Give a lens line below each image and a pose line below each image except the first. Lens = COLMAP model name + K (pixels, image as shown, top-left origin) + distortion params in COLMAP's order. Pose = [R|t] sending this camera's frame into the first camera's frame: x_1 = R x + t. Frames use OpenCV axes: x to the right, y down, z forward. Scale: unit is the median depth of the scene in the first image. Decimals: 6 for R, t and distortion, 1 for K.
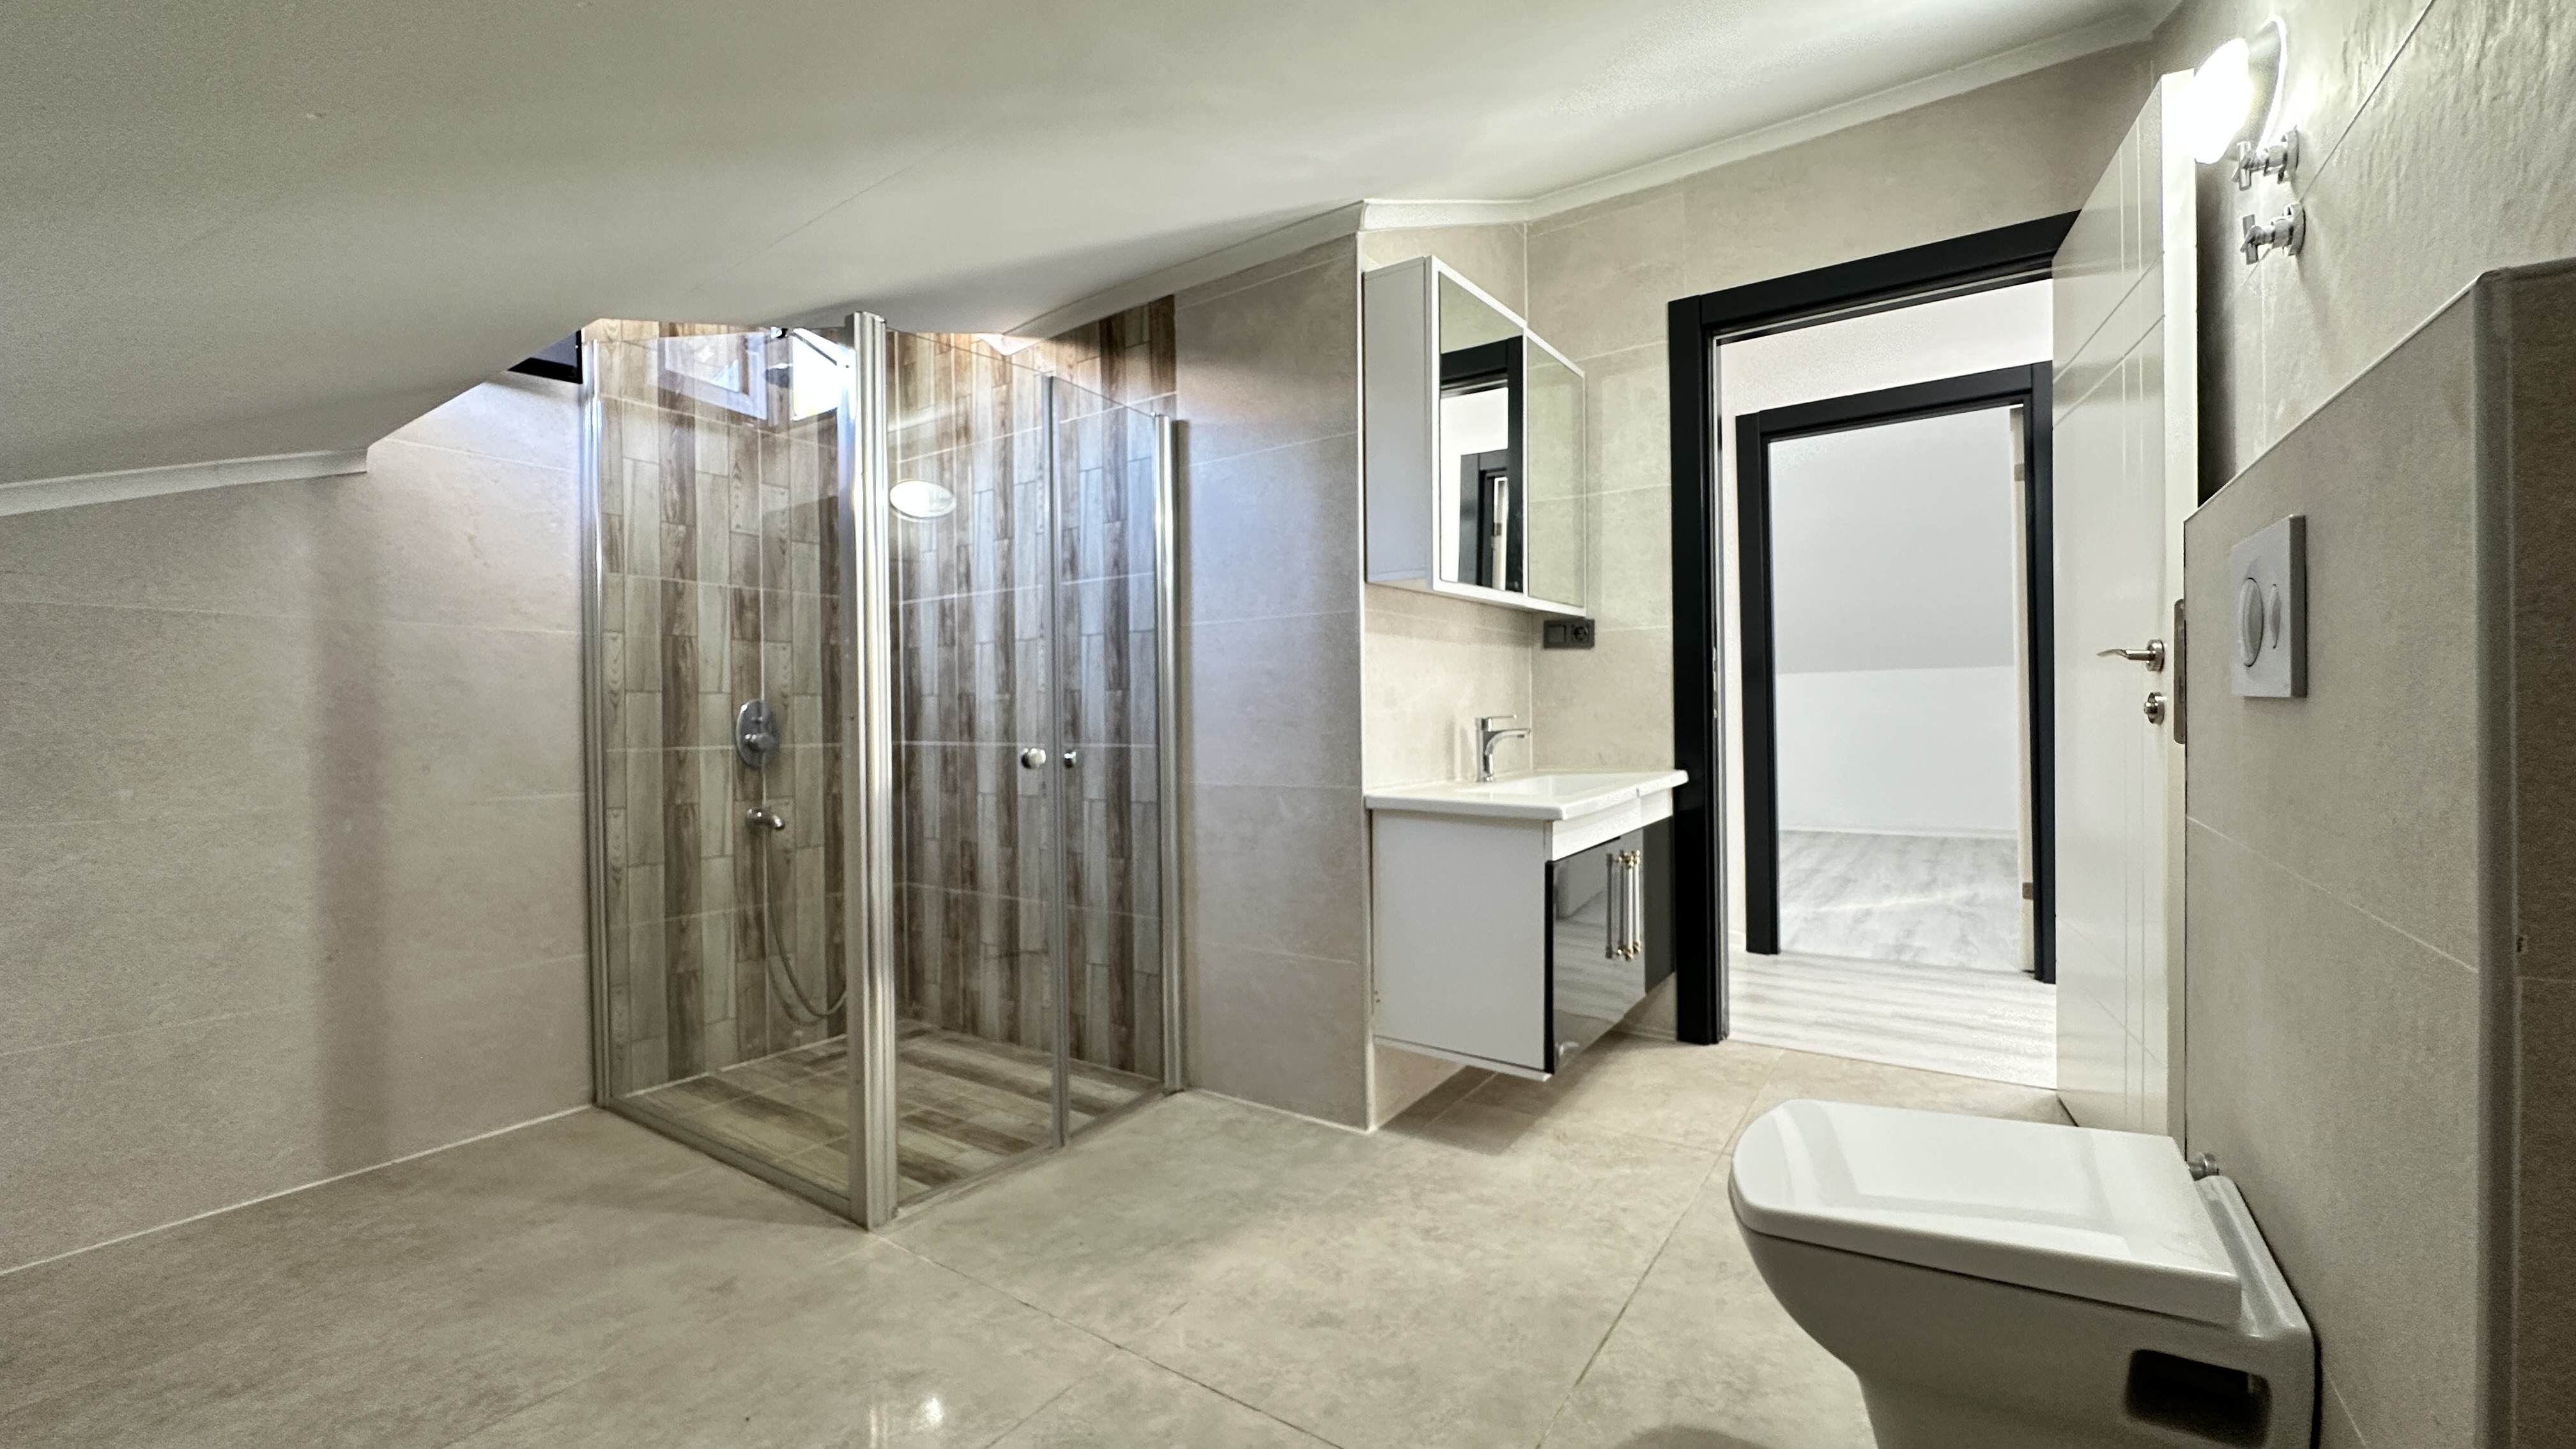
lens RADIAL K [[1034.6, 0, 1283.8], [0, 1034.6, 720.1], [0, 0, 1]] dist [-0.003350, 0.000494]
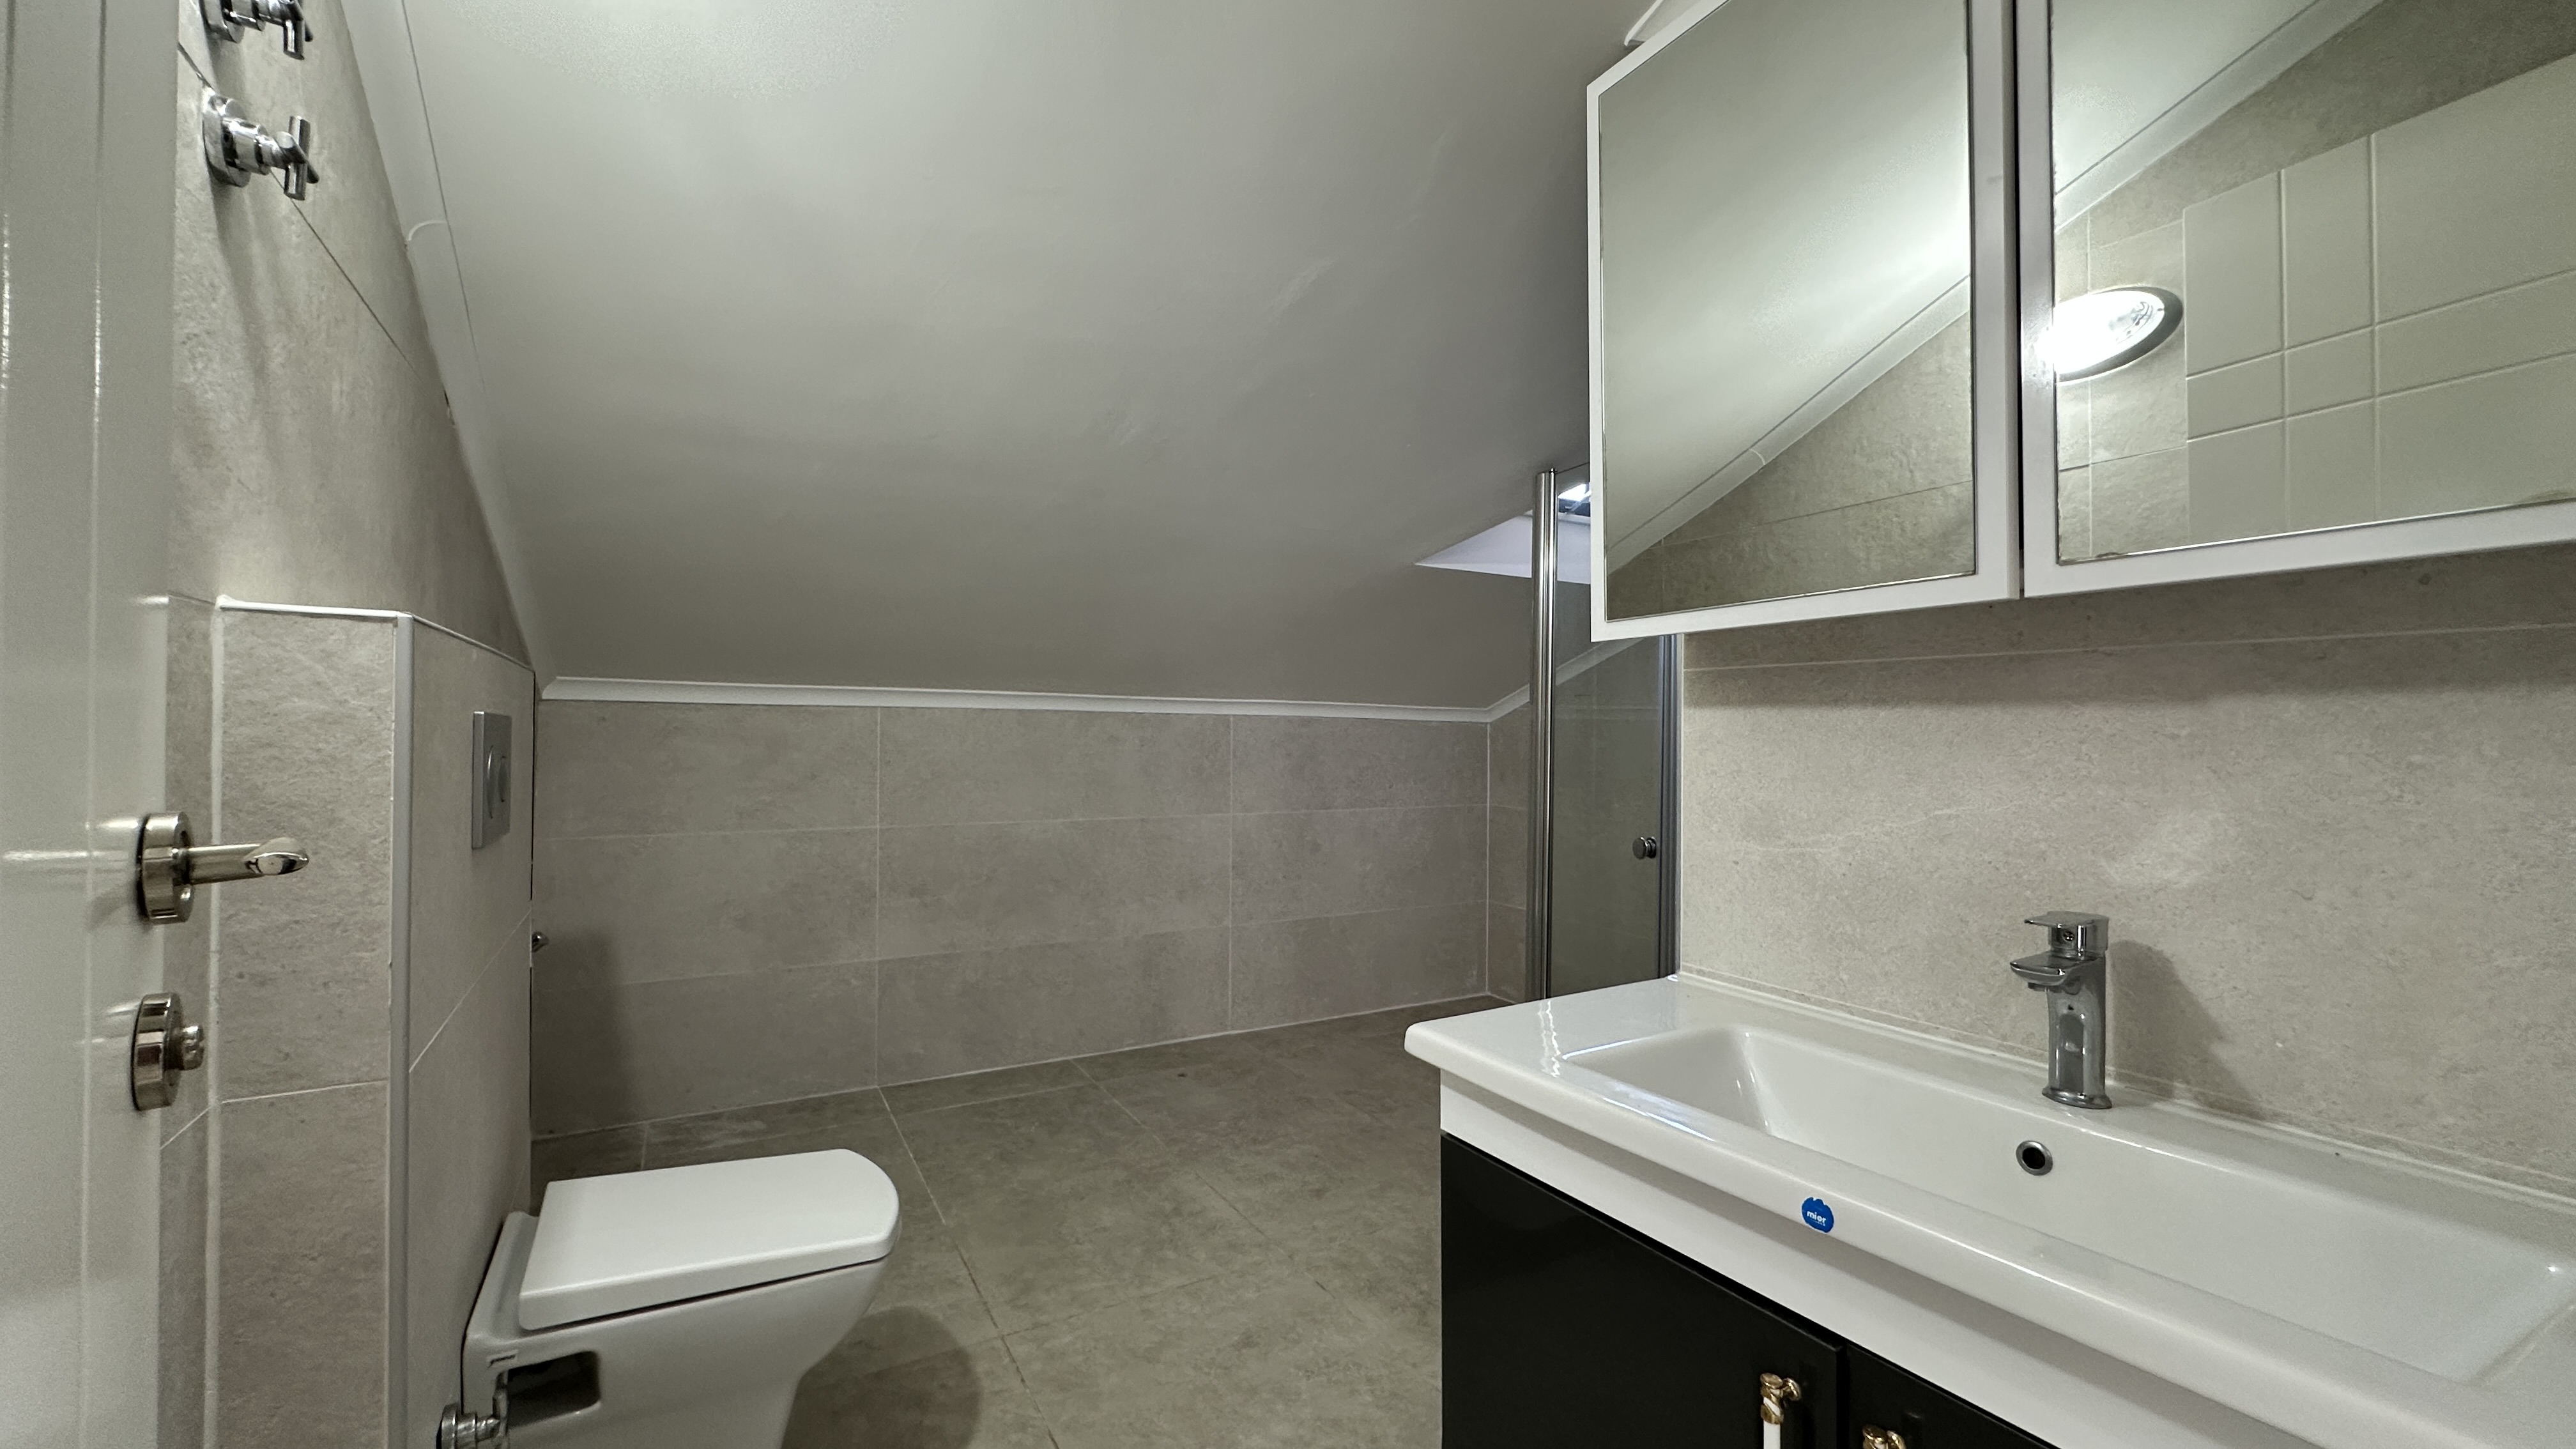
lens RADIAL K [[1034.6, 0, 1283.8], [0, 1034.6, 720.1], [0, 0, 1]] dist [-0.003350, 0.000494]
pose [[-0.429369, 0.002381, -0.903126, 1.080666], [-0.011184, 0.999906, 0.007954, -0.119263], [0.903060, 0.013516, -0.429302, 1.560300]]
